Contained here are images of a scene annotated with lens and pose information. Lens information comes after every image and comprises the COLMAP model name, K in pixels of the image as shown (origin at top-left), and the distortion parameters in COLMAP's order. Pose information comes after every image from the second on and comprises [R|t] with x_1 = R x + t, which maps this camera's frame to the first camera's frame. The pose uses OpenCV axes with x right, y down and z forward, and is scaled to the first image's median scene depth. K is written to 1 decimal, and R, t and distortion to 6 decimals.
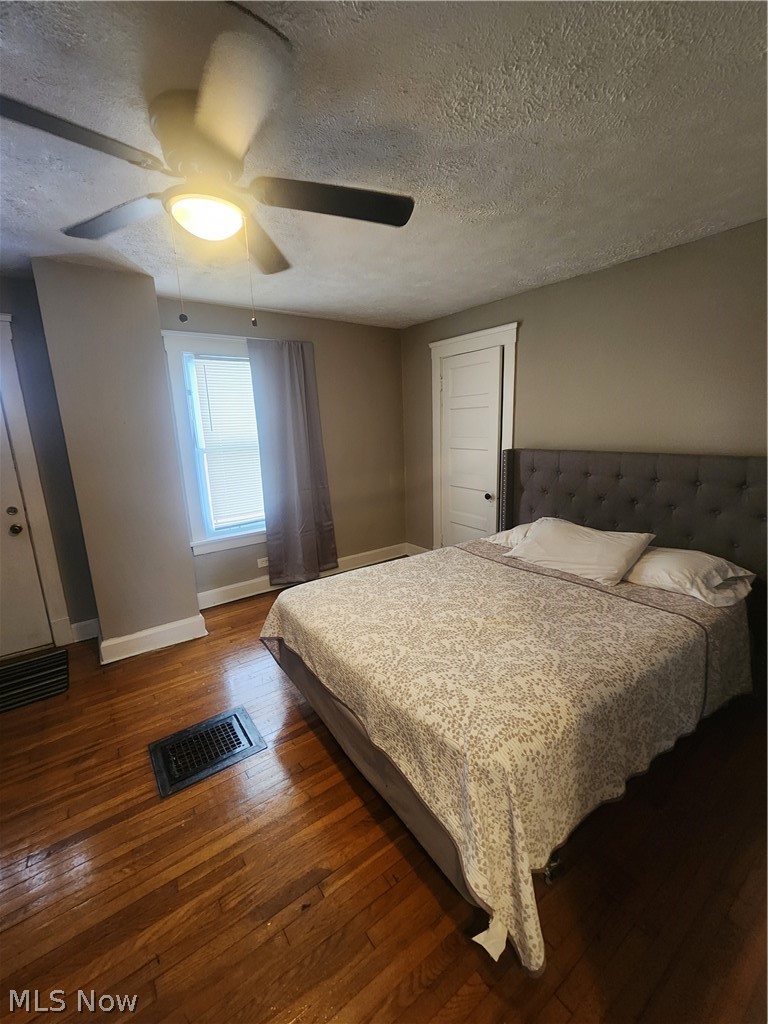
lens RADIAL K [[417.7, 0, 376.3], [0, 417.7, 512.5], [0, 0, 1]] dist [-0.002644, -0.000158]
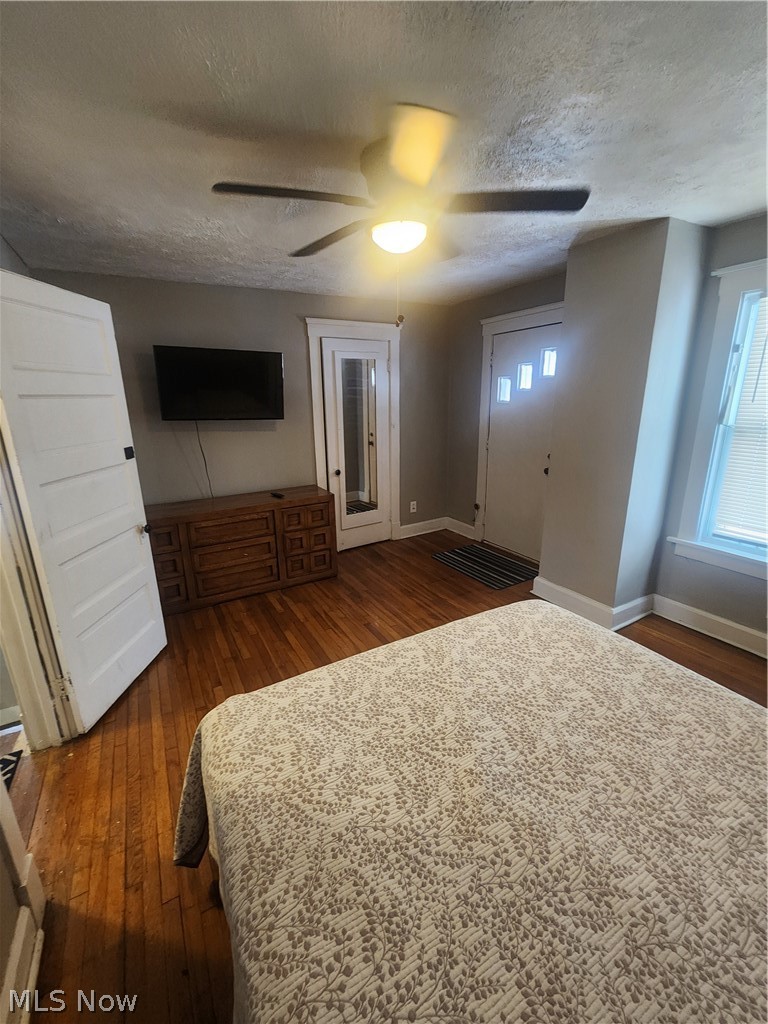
lens RADIAL K [[417.7, 0, 375.5], [0, 417.7, 511.2], [0, 0, 1]] dist [-0.002644, -0.000158]
pose [[-0.096529, 0.304242, -0.947691, 0.644064], [-0.185946, 0.929862, 0.317459, -0.216819], [0.977807, 0.206864, -0.033186, 0.736797]]
